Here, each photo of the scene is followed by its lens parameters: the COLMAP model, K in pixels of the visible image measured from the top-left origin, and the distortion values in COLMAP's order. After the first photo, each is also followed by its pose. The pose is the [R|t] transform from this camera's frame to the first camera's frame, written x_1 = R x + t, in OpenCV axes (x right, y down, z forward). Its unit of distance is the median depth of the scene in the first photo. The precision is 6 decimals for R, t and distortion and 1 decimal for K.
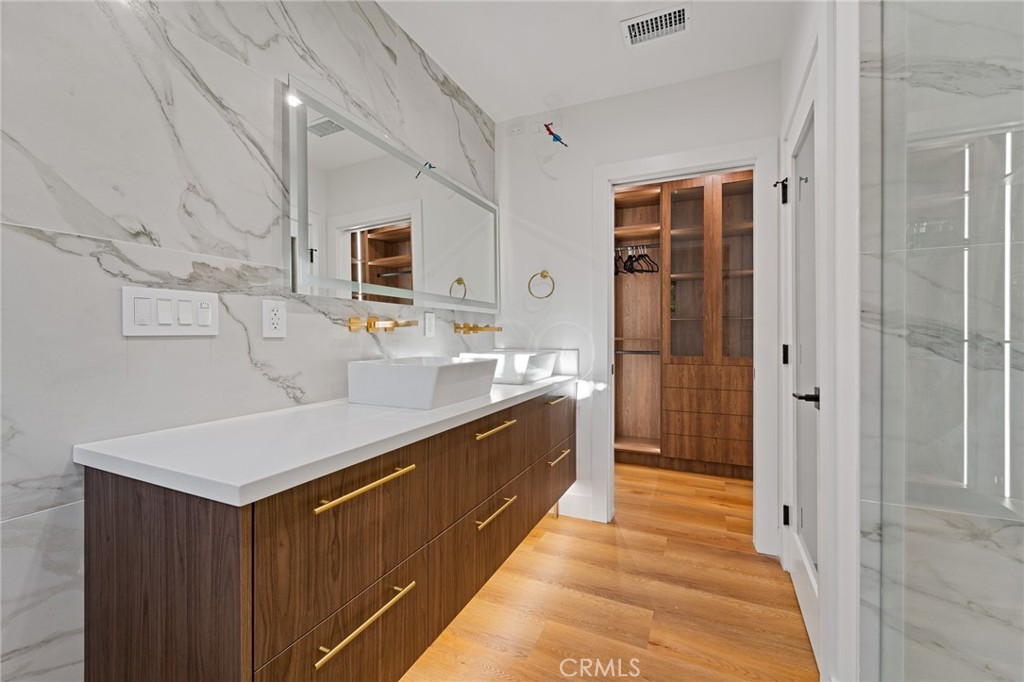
lens RADIAL K [[415.8, 0, 512.2], [0, 415.8, 336.4], [0, 0, 1]] dist [0.000620, -0.002618]
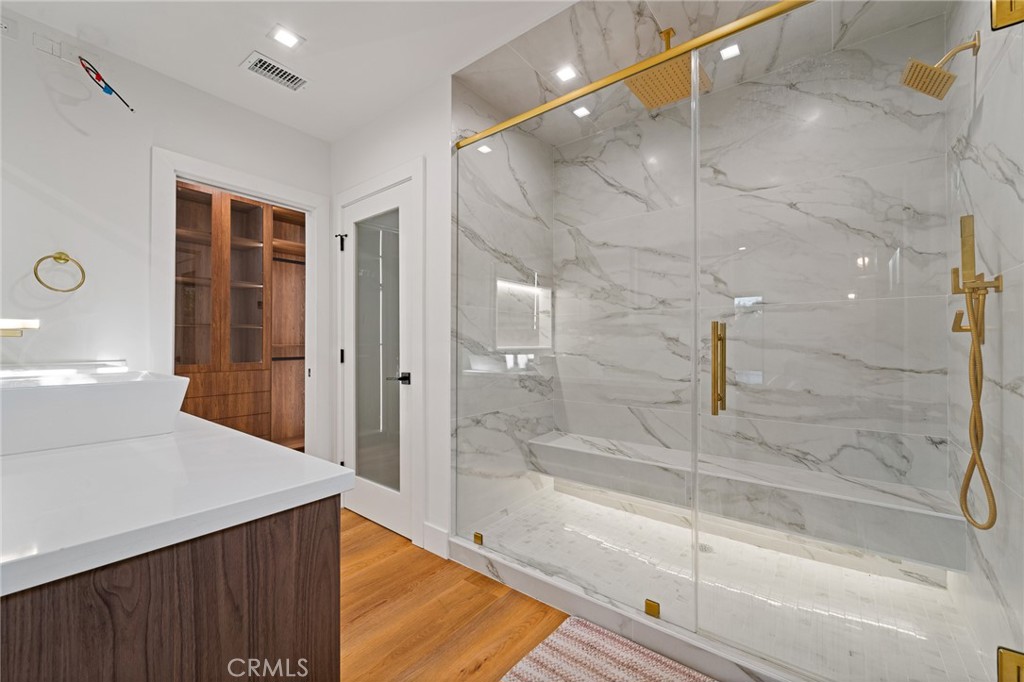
lens RADIAL K [[415.8, 0, 519.4], [0, 415.8, 339.3], [0, 0, 1]] dist [0.000620, -0.002618]
pose [[0.206794, 0.010031, 0.978333, -0.372831], [-0.000320, 0.999948, -0.010185, -0.000434], [-0.978384, 0.001793, 0.206786, 0.064364]]
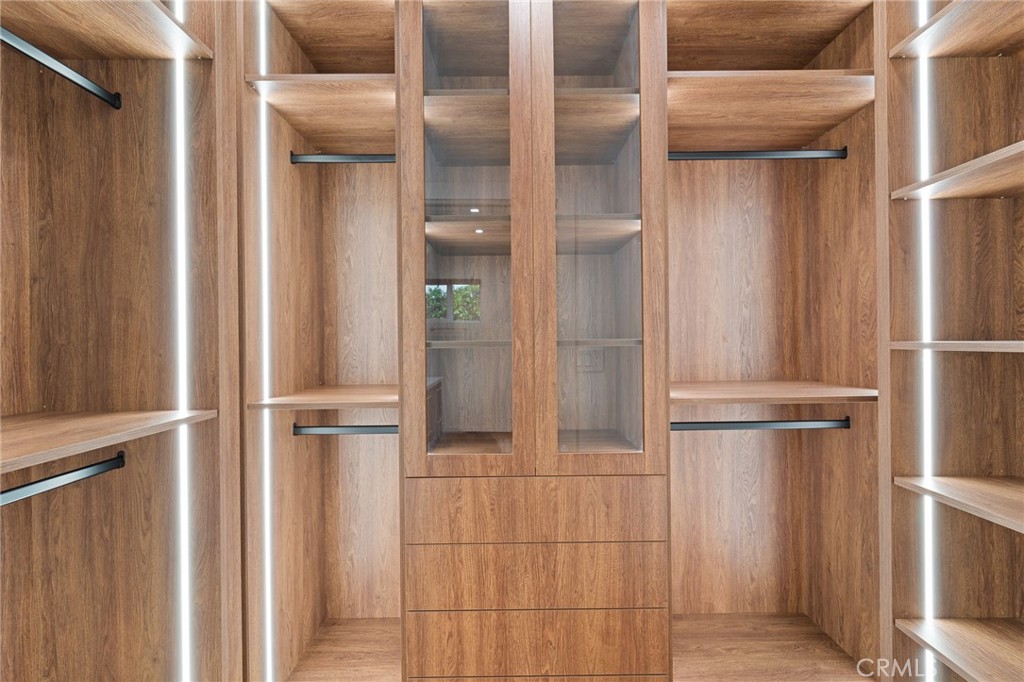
lens RADIAL K [[415.8, 0, 518.5], [0, 415.8, 339.5], [0, 0, 1]] dist [0.000620, -0.002618]
pose [[0.903136, -0.009354, 0.429253, 0.316026], [0.011248, 0.999935, -0.001875, -0.049530], [-0.429207, 0.006521, 0.903182, 0.681525]]
